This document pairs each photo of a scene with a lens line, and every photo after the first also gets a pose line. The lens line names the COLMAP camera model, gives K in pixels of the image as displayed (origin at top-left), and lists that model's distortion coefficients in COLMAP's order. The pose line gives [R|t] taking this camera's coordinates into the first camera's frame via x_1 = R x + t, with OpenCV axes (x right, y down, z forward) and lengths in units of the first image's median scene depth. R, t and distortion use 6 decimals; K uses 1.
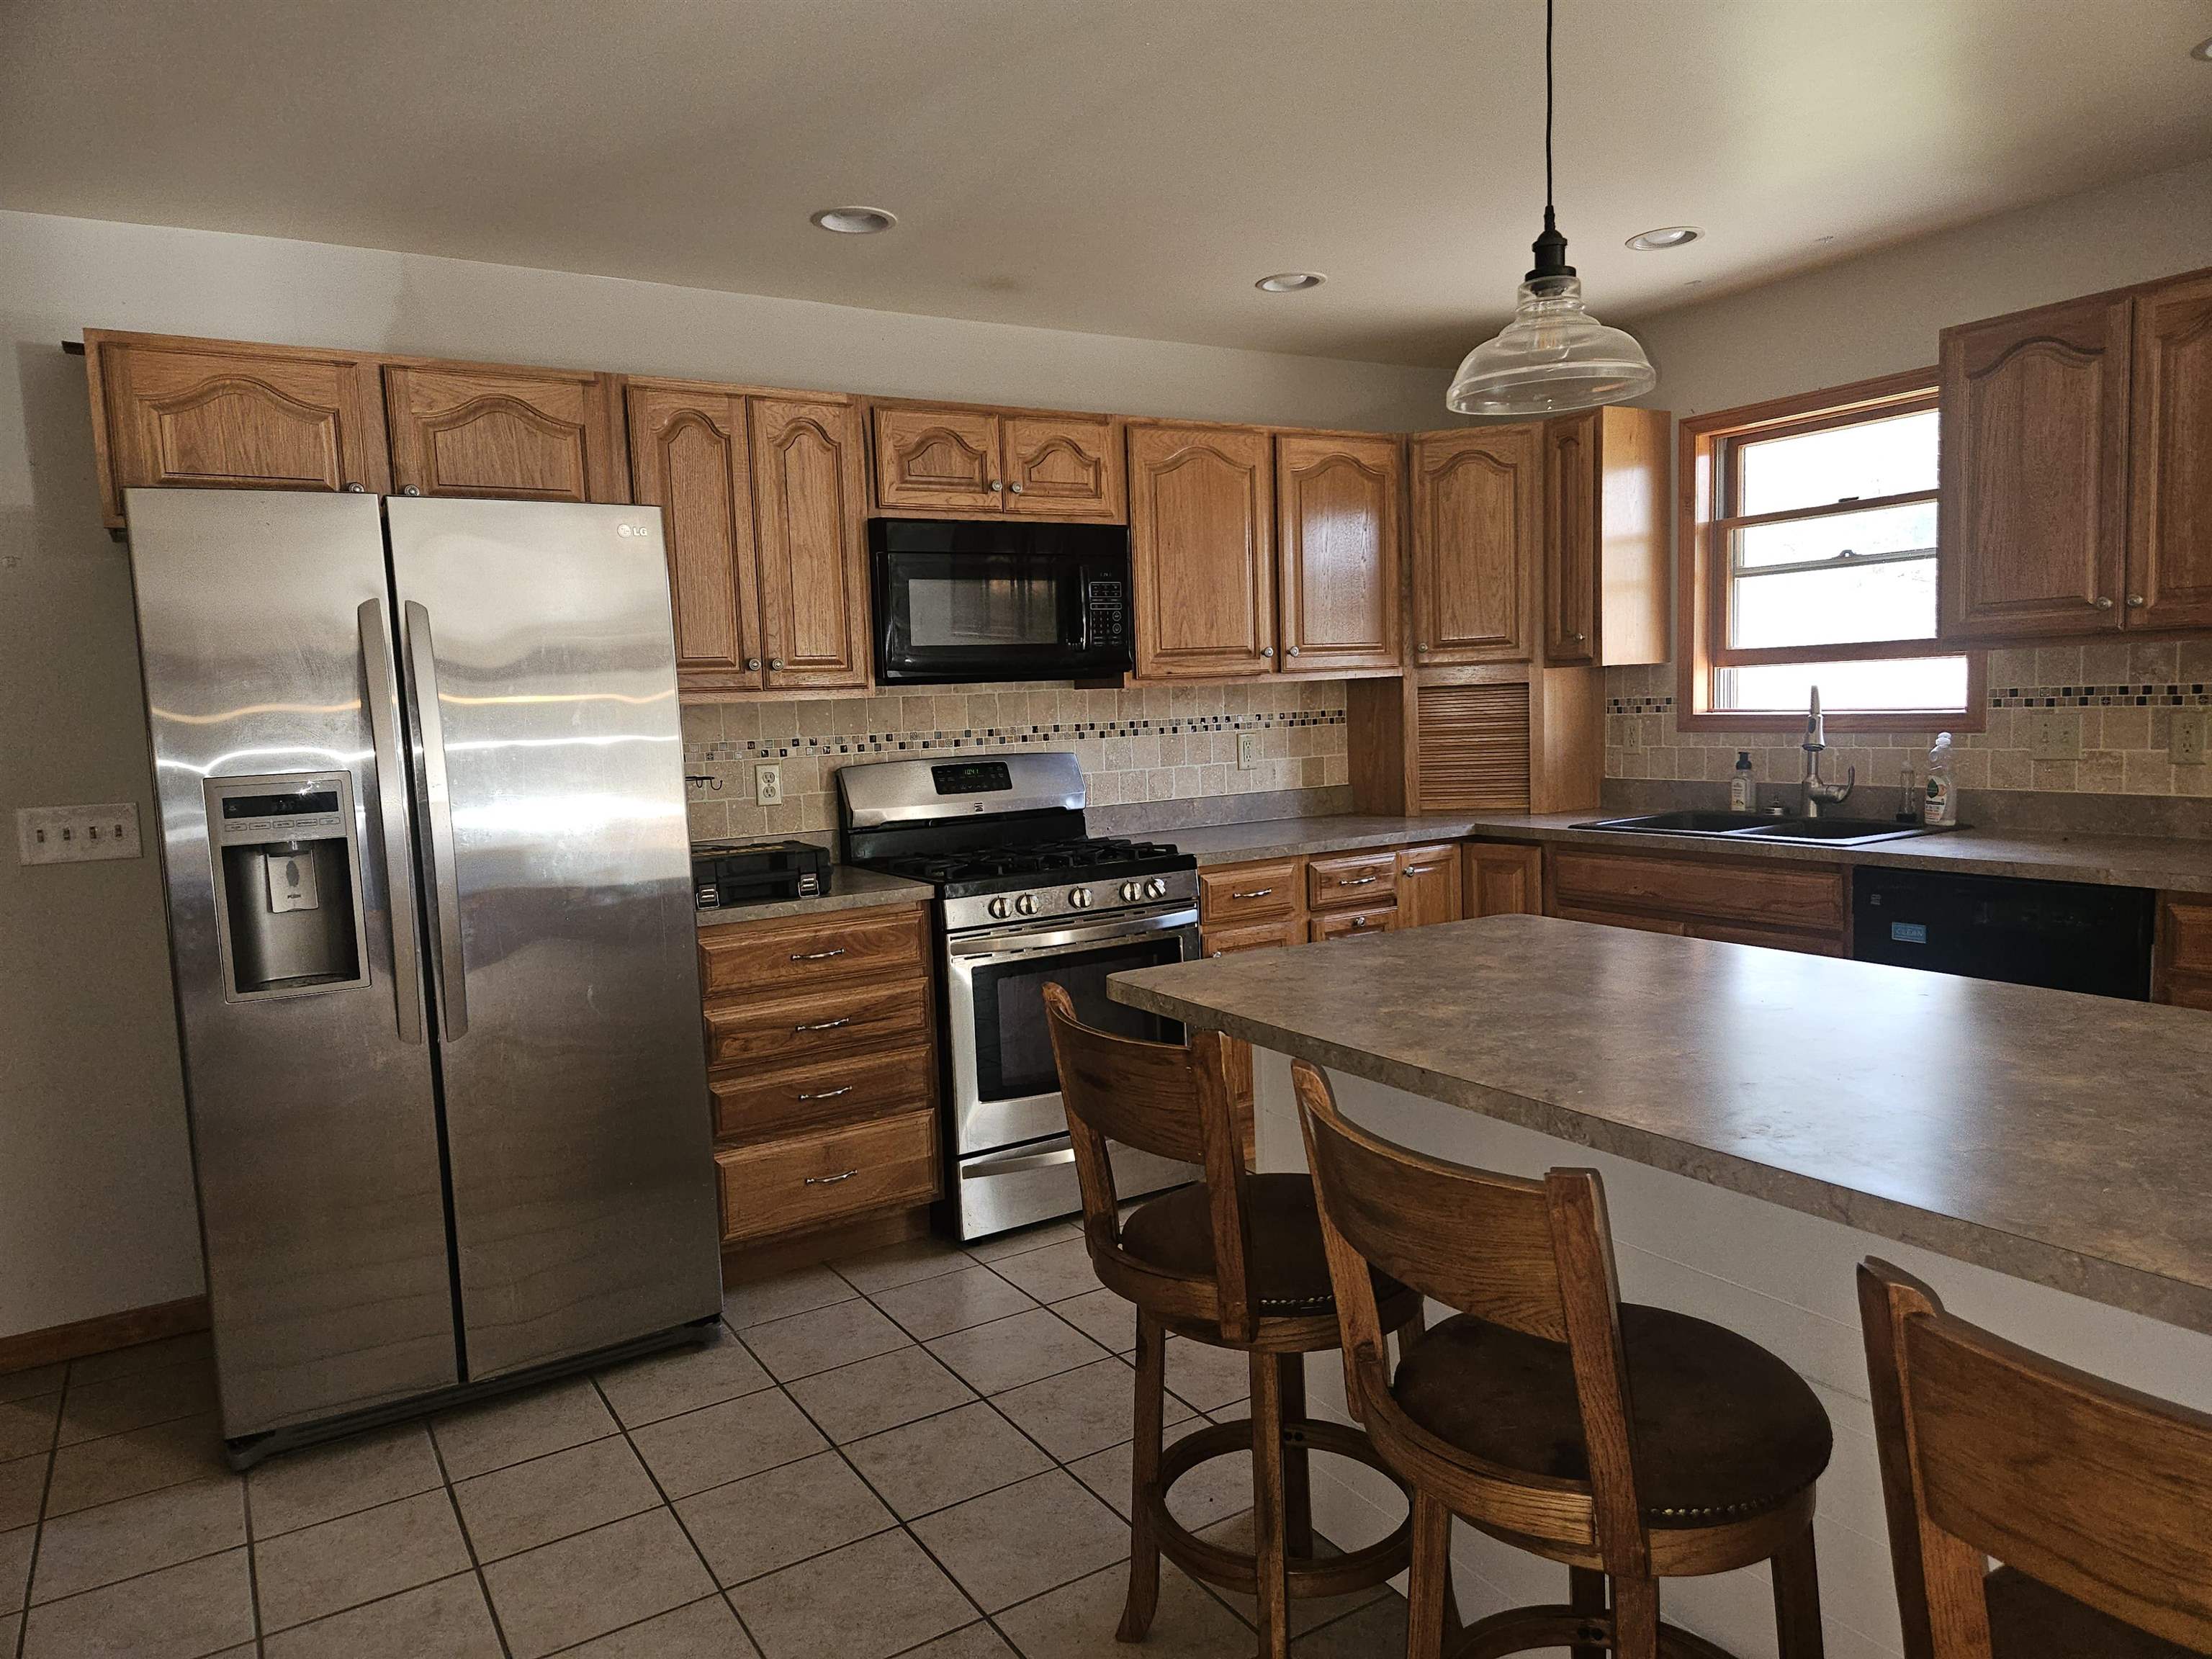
lens RADIAL K [[1465.2, 0, 1094.4], [0, 1465.2, 848.2], [0, 0, 1]] dist [0.040587, -0.002412]
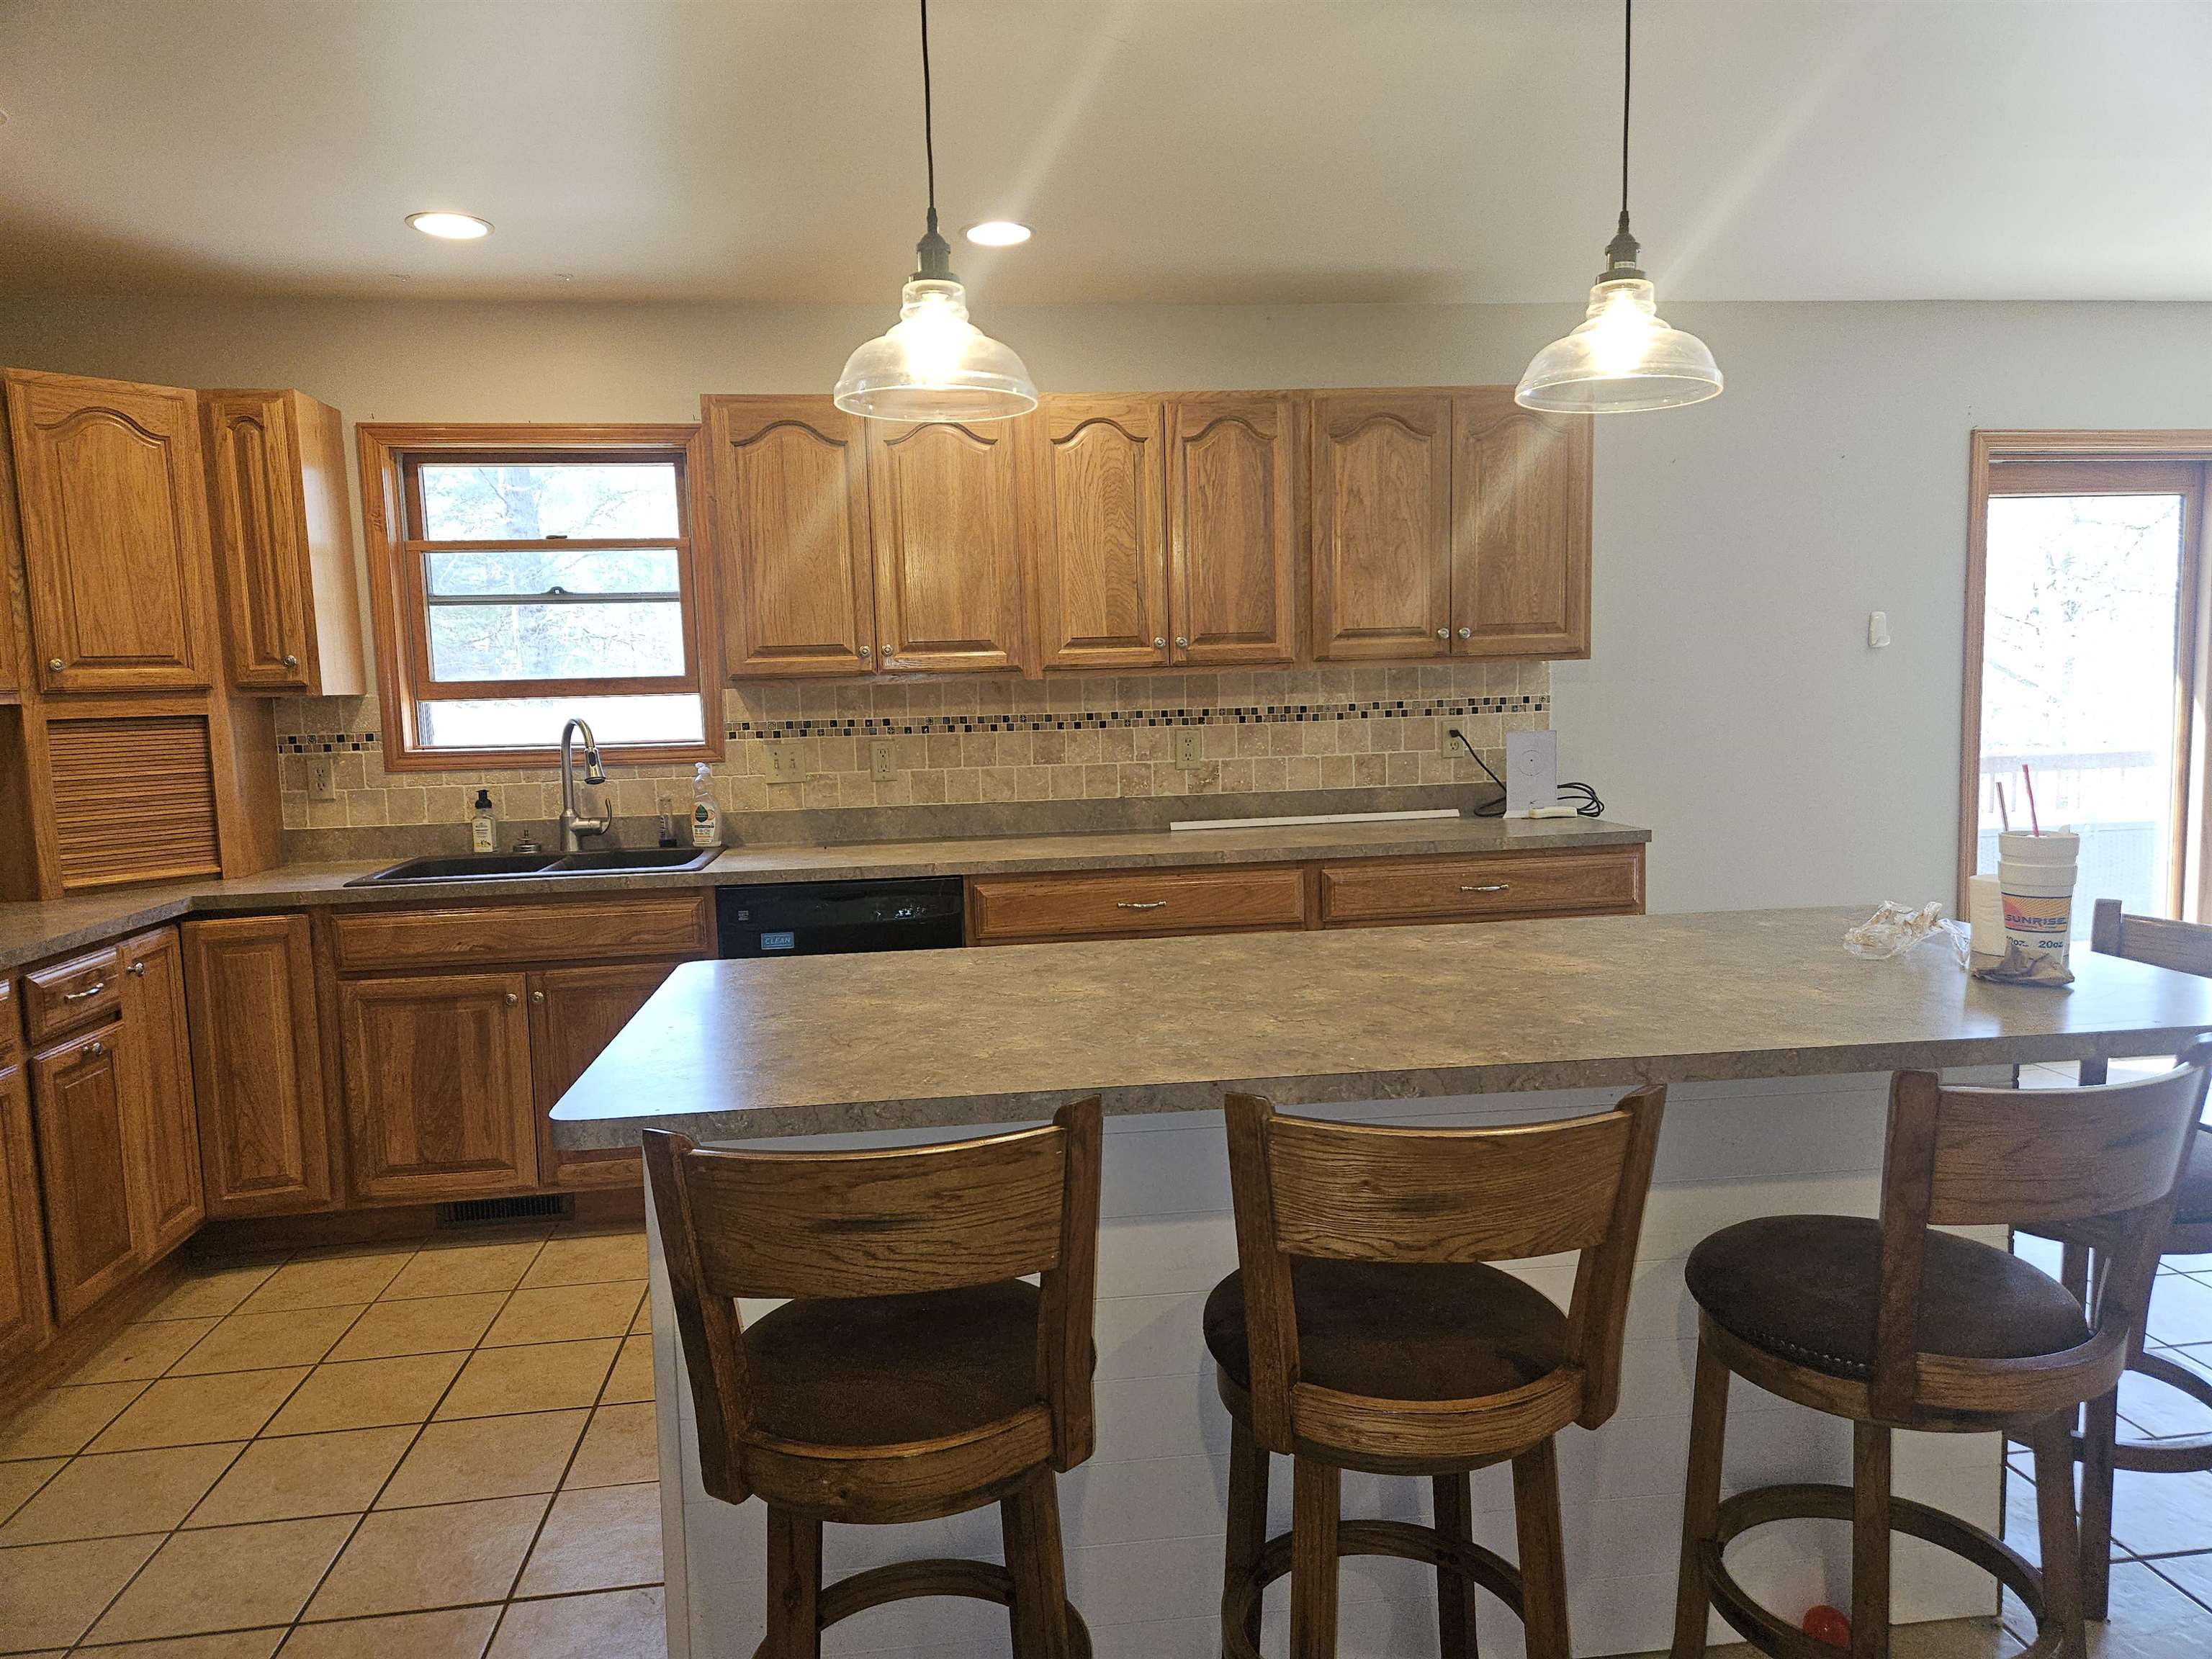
lens RADIAL K [[1464.4, 0, 1106.0], [0, 1464.4, 829.5], [0, 0, 1]] dist [0.040803, -0.004340]
pose [[0.409281, -0.062506, 0.910265, -0.270136], [0.108140, 0.993942, 0.019629, -0.016247], [-0.905977, 0.090402, 0.413560, 0.263926]]
